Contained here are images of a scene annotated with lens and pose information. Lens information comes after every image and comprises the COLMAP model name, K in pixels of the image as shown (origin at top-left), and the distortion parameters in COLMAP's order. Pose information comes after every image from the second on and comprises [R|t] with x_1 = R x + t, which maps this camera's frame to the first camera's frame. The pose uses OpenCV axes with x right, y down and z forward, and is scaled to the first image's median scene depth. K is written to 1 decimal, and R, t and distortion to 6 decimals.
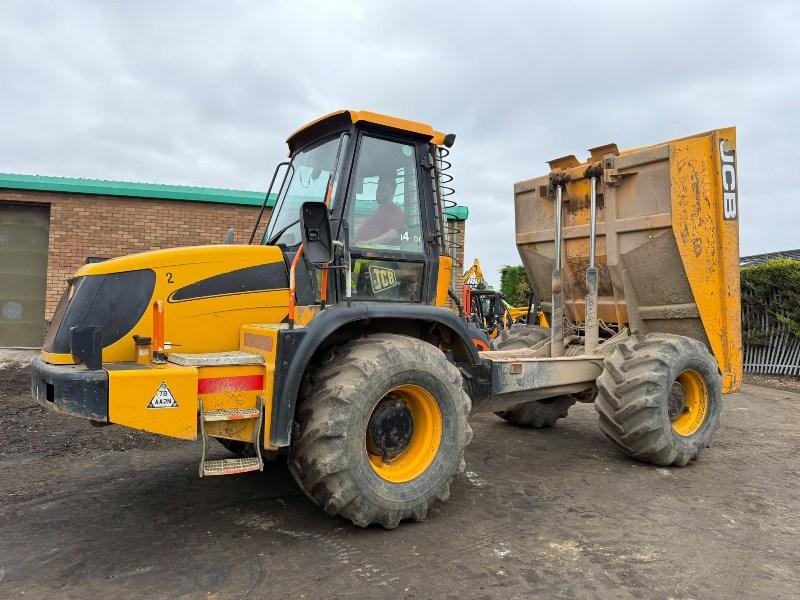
lens RADIAL K [[598.0, 0, 396.4], [0, 598.0, 298.0], [0, 0, 1]] dist [0.008568, -0.013872]
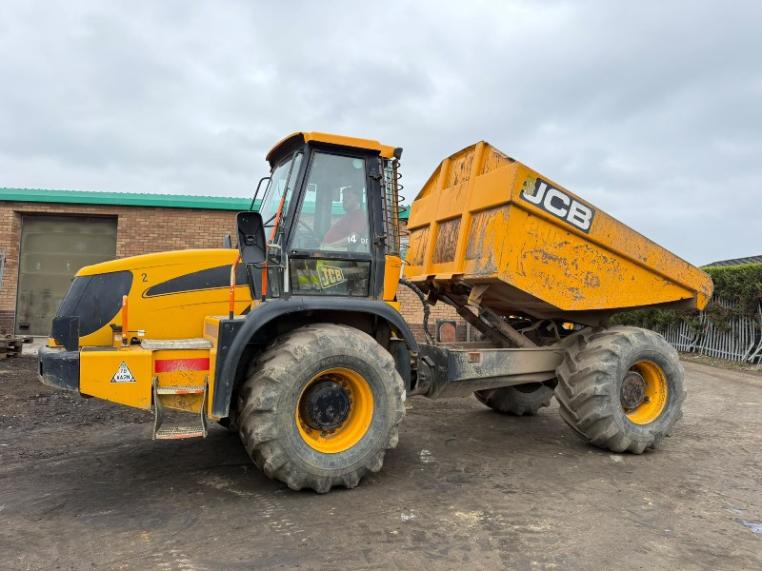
lens RADIAL K [[569.6, 0, 374.2], [0, 569.6, 282.0], [0, 0, 1]] dist [0.008568, -0.013872]
pose [[0.987837, -0.009741, -0.155191, 0.248802], [0.006322, 0.999727, -0.022510, 0.004310], [0.155367, 0.021255, 0.987628, -0.073097]]
